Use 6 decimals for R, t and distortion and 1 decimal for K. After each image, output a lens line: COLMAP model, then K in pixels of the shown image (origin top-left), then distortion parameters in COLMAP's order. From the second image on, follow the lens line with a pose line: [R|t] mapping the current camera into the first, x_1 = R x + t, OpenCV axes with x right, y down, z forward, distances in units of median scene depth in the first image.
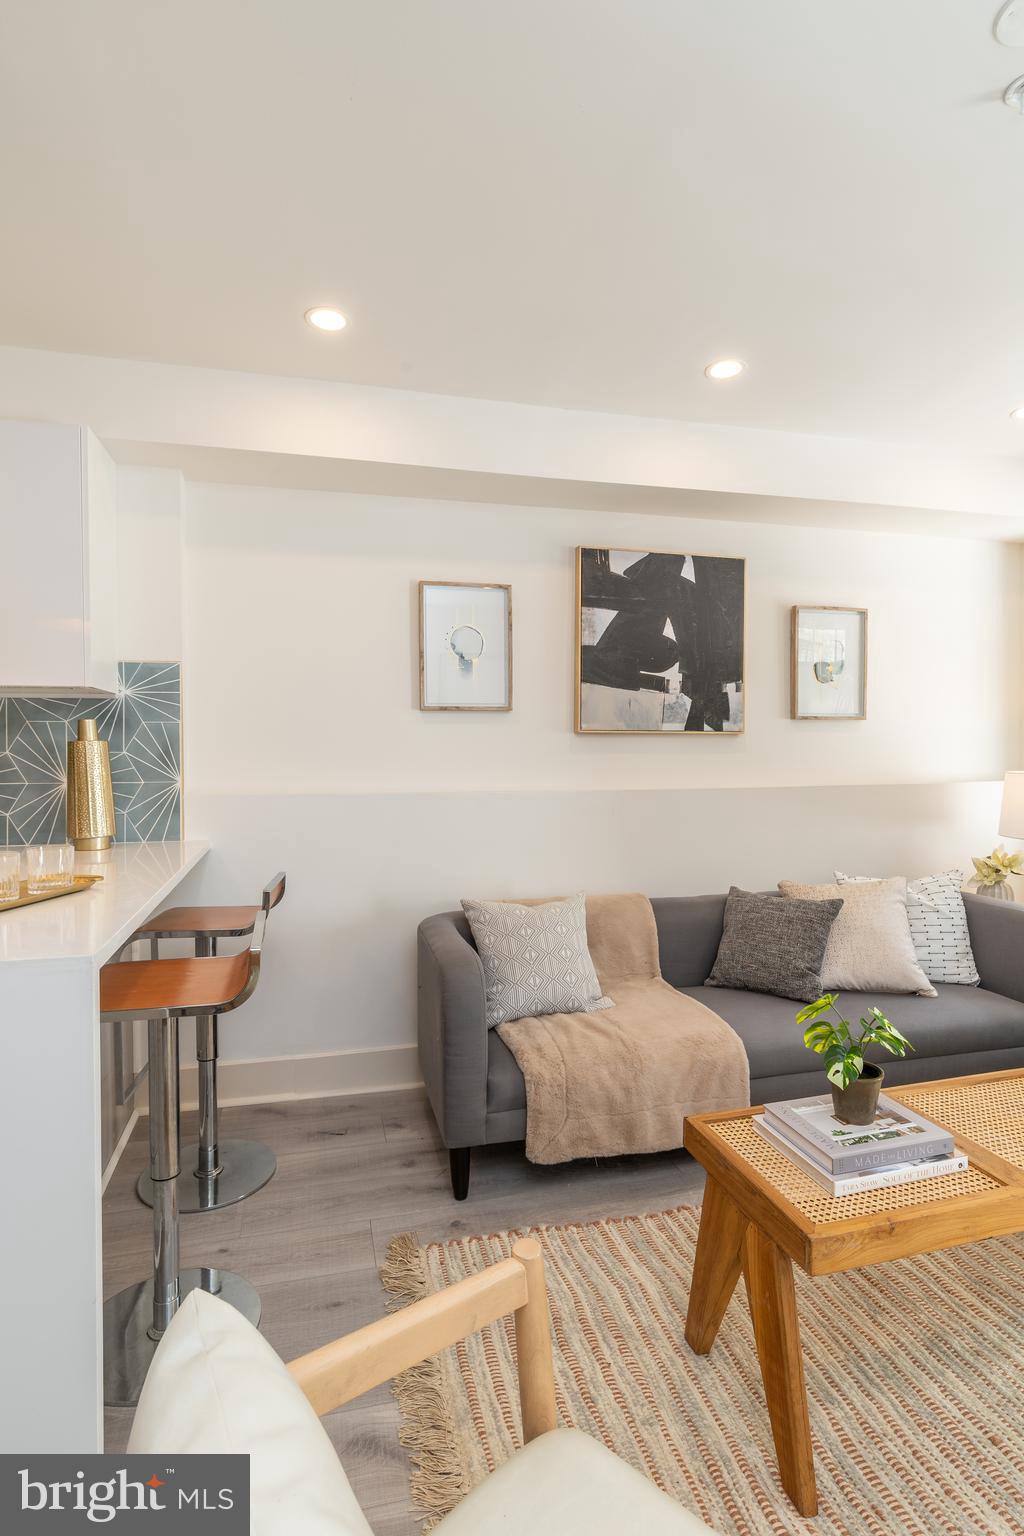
lens RADIAL K [[800.7, 0, 520.2], [0, 800.7, 761.8], [0, 0, 1]] dist [0.002604, 0.000139]
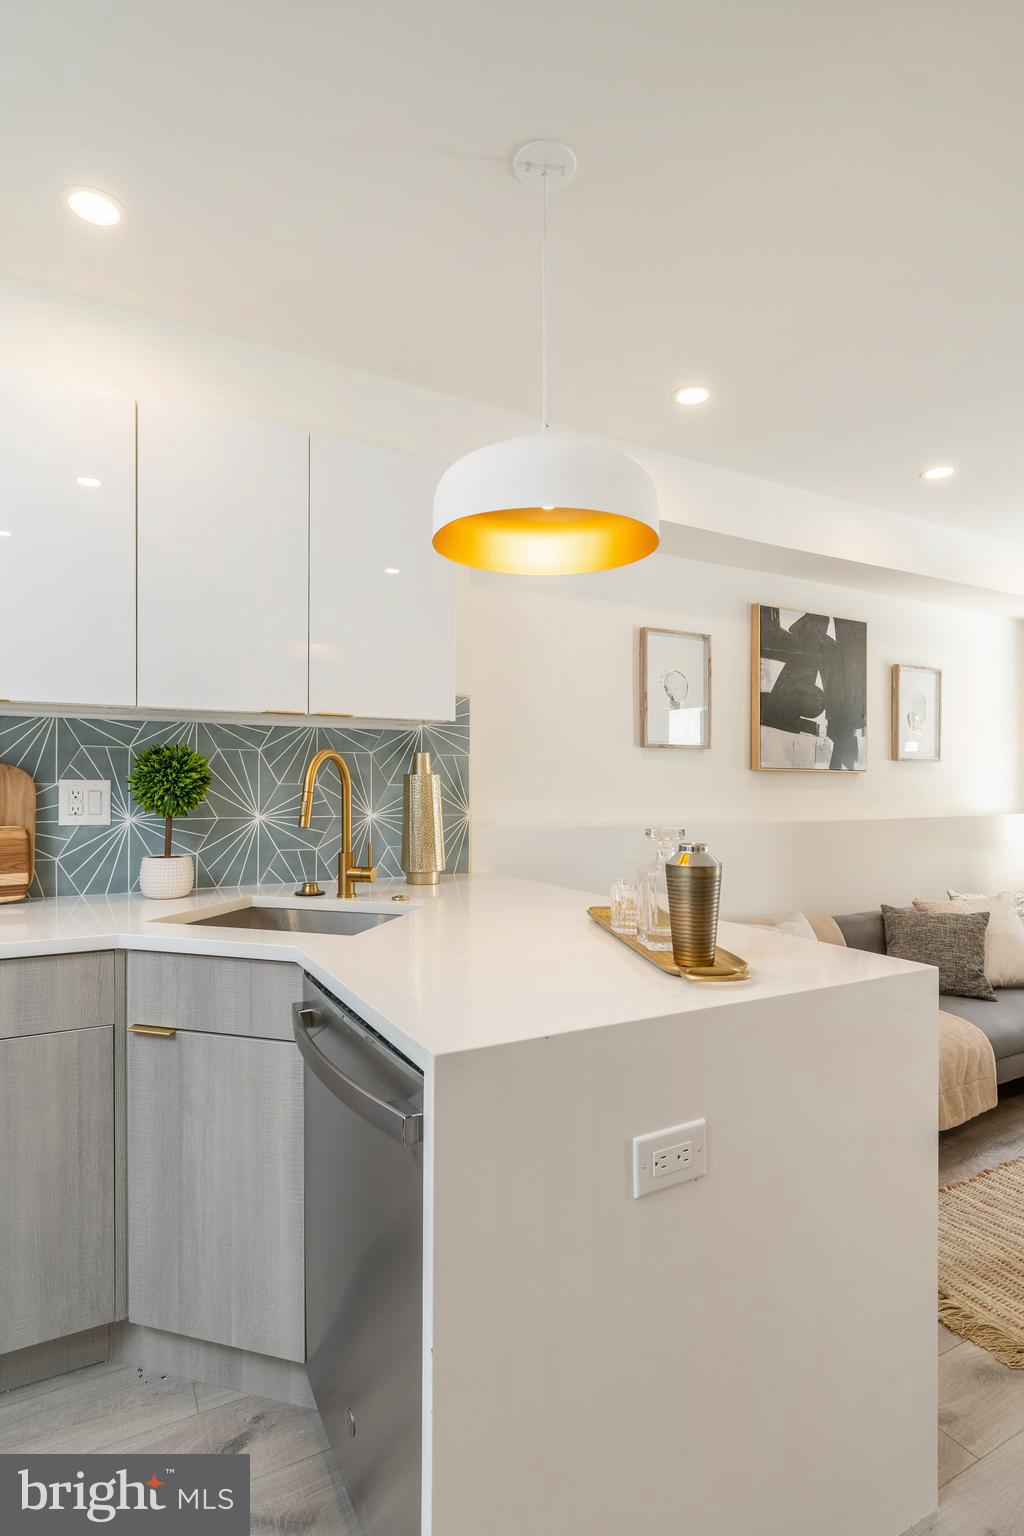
lens RADIAL K [[822.0, 0, 512.0], [0, 822.0, 768.0], [0, 0, 1]] dist [0.006423, 0.000563]
pose [[0.963302, 0.015932, 0.267948, -0.558786], [-0.009273, 0.999616, -0.026096, -0.006294], [-0.268261, 0.022654, 0.963080, -0.009987]]
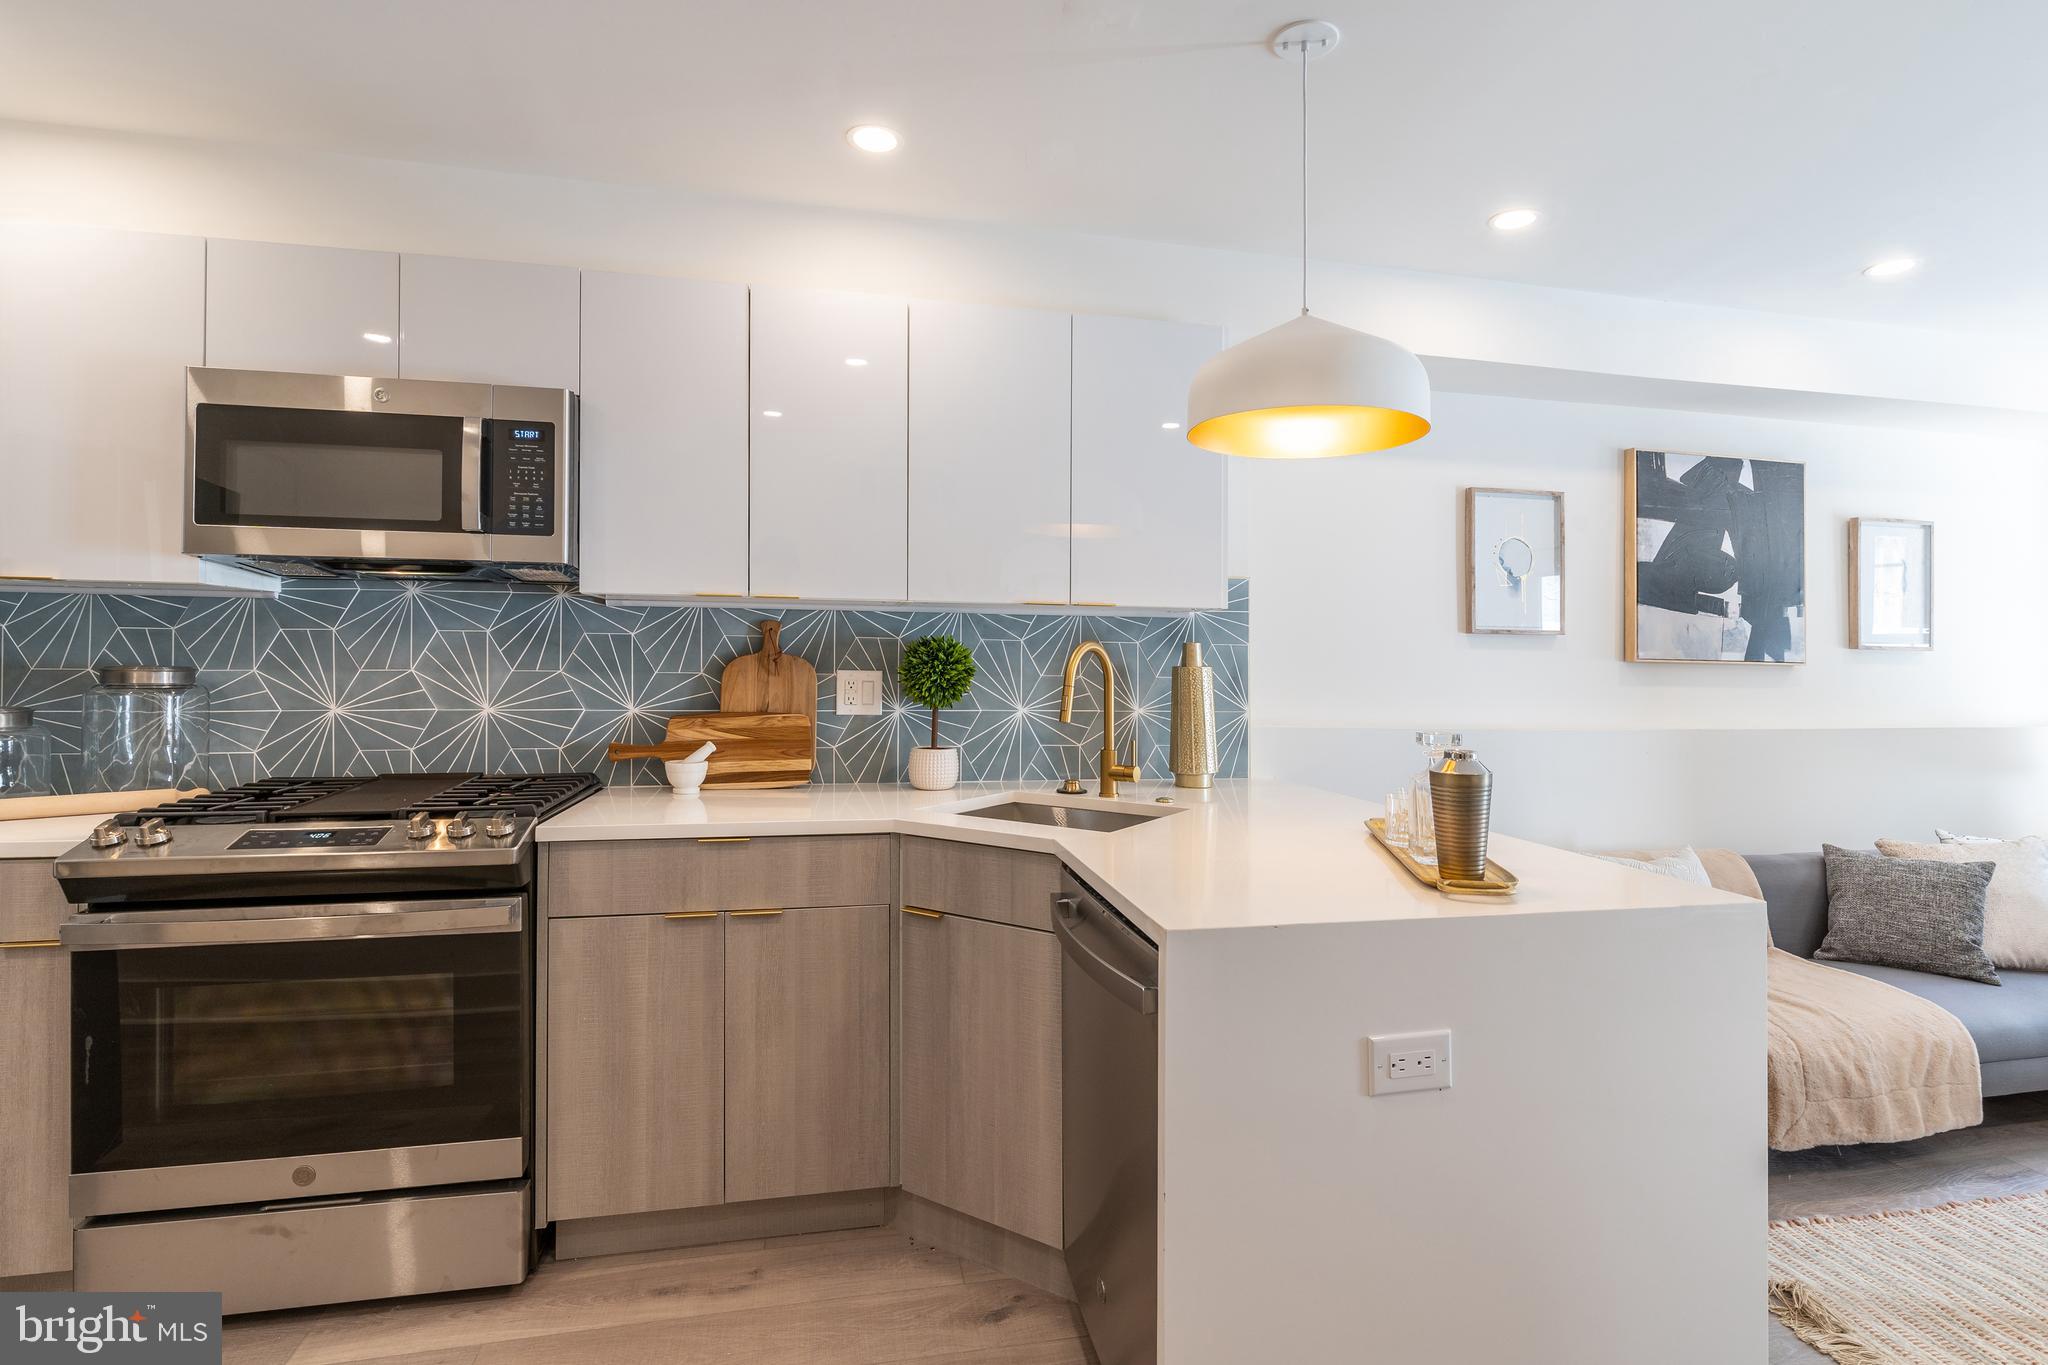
lens RADIAL K [[1038.1, 0, 1025.4], [0, 1038.1, 635.7], [0, 0, 1]] dist [-0.001077, -0.000260]
pose [[0.999491, 0.018436, -0.026025, -0.553122], [-0.019304, 0.999253, -0.033482, -0.014123], [0.025388, 0.033967, 0.999100, -0.140908]]
